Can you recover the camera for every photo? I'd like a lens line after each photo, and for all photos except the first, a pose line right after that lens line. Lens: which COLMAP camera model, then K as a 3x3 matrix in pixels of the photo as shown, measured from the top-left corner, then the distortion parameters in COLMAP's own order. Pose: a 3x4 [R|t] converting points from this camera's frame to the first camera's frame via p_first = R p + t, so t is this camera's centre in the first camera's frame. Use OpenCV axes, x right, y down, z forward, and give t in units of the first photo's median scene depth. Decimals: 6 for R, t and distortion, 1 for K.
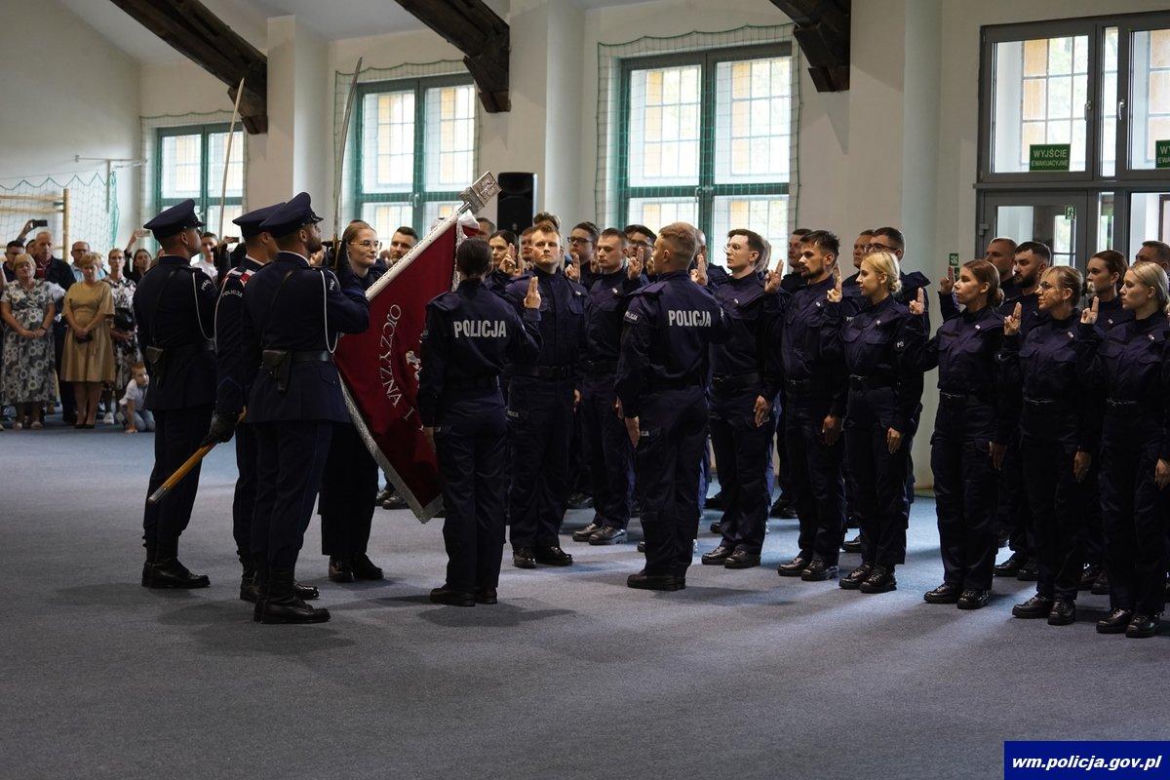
lens RADIAL K [[2416.7, 0, 585.0], [0, 2416.7, 390.0], [0, 0, 1]] dist [-0.068731, -0.371289]
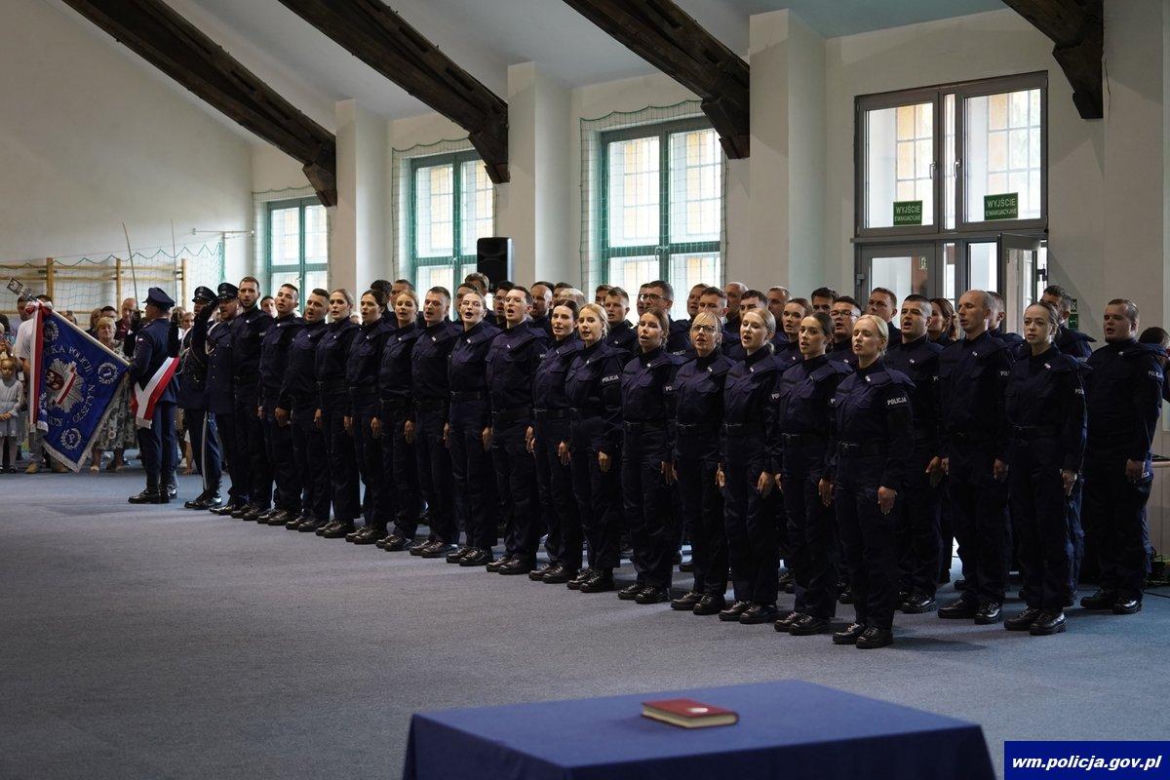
lens RADIAL K [[2416.7, 0, 585.0], [0, 2416.7, 390.0], [0, 0, 1]] dist [-0.068731, -0.371289]
pose [[0.989078, -0.014840, -0.146644, 0.174249], [0.011362, 0.999635, -0.024525, 0.008626], [0.146955, 0.022591, 0.988885, -0.099077]]
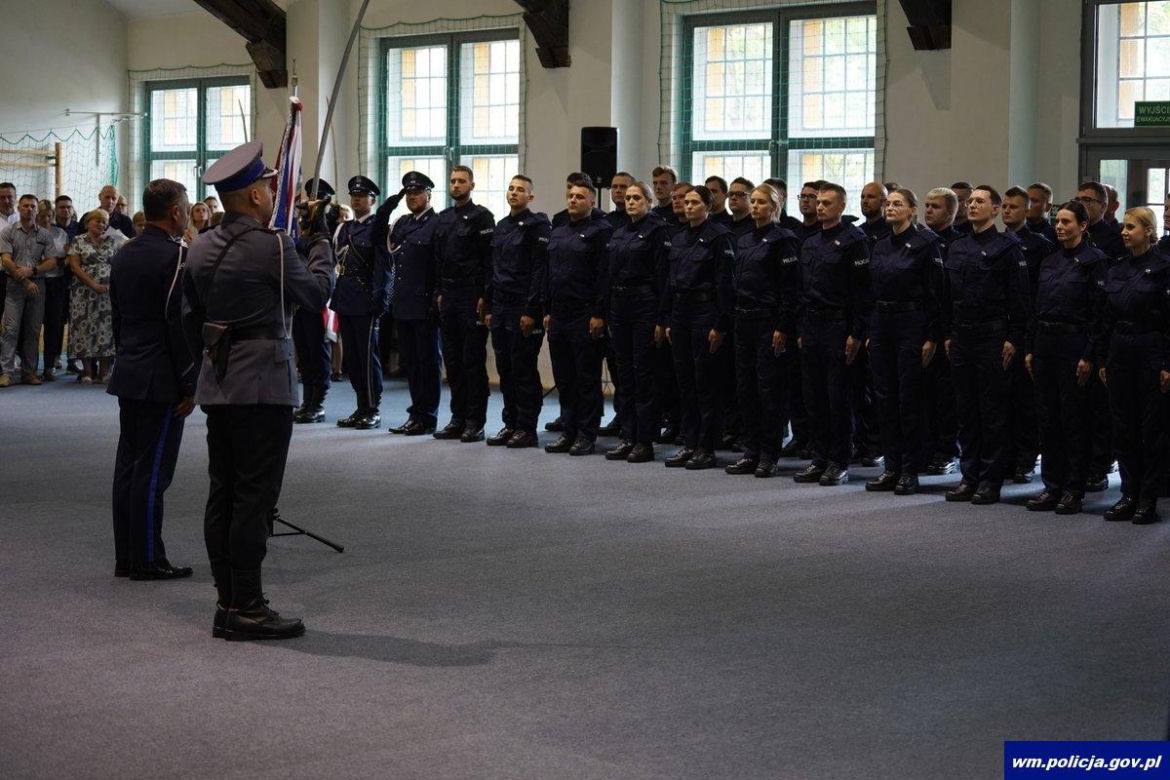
lens RADIAL K [[2416.7, 0, 585.0], [0, 2416.7, 390.0], [0, 0, 1]] dist [-0.068731, -0.371289]
pose [[0.993768, -0.014438, 0.110529, -0.147391], [0.011997, 0.999670, 0.022719, -0.001684], [-0.110820, -0.021252, 0.993613, -0.021494]]
